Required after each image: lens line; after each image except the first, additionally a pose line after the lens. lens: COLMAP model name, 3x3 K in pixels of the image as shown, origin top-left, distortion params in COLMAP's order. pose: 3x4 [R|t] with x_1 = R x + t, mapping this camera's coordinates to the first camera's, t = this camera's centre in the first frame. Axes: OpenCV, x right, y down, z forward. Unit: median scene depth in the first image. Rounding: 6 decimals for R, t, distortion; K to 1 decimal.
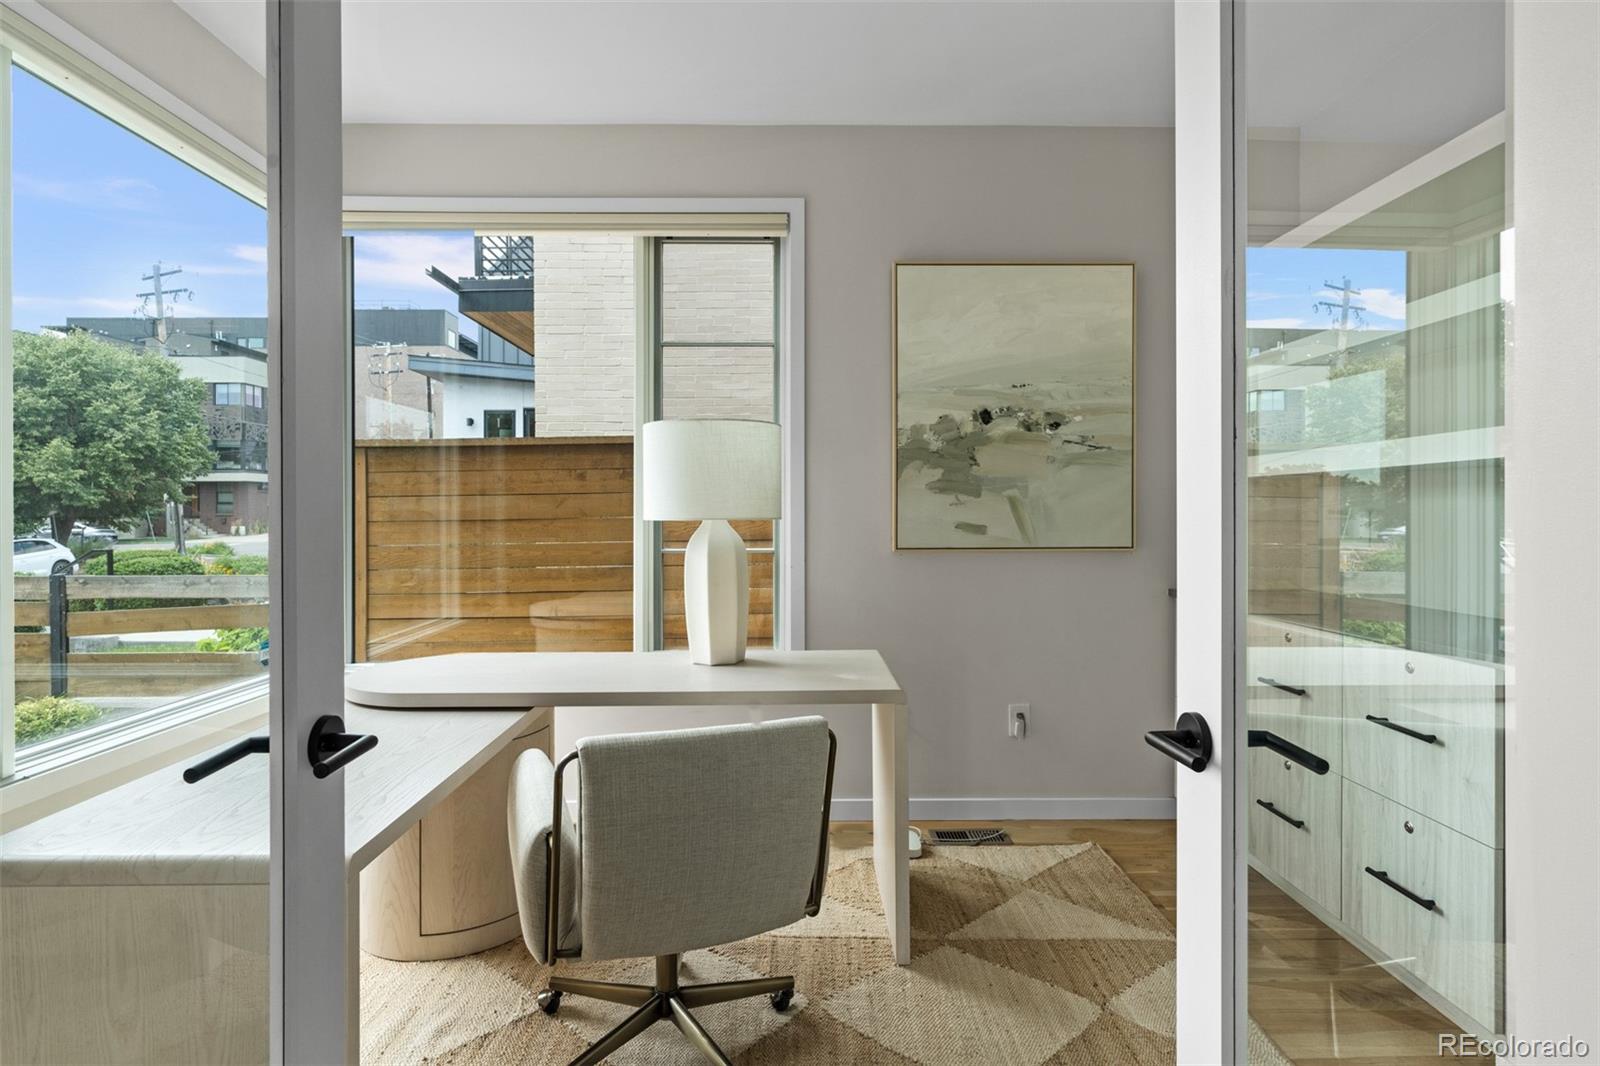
lens RADIAL K [[821.8, 0, 793.5], [0, 821.8, 521.7], [0, 0, 1]] dist [-0.004184, -0.000403]
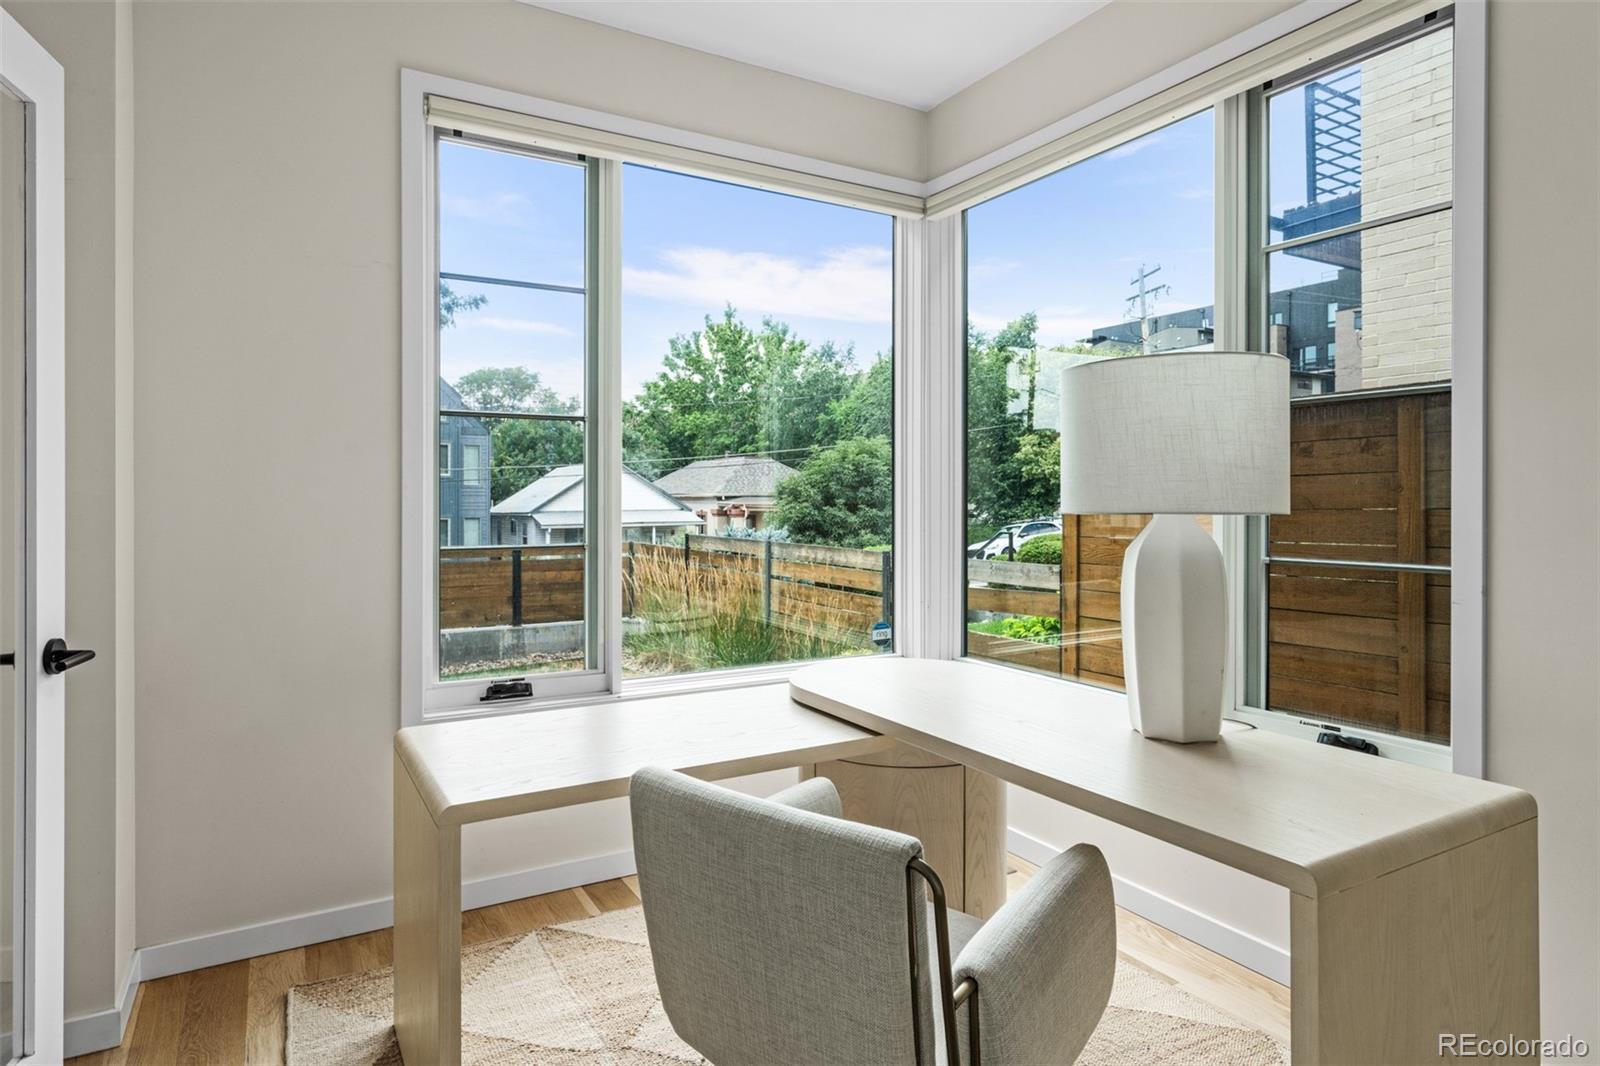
lens RADIAL K [[898.5, 0, 796.1], [0, 898.5, 523.5], [0, 0, 1]] dist [0.000800, 0.002925]
pose [[0.491310, 0.024253, -0.870647, 0.134655], [-0.011228, 0.999706, 0.021512, -0.002662], [0.870912, -0.000793, 0.491438, 0.142593]]
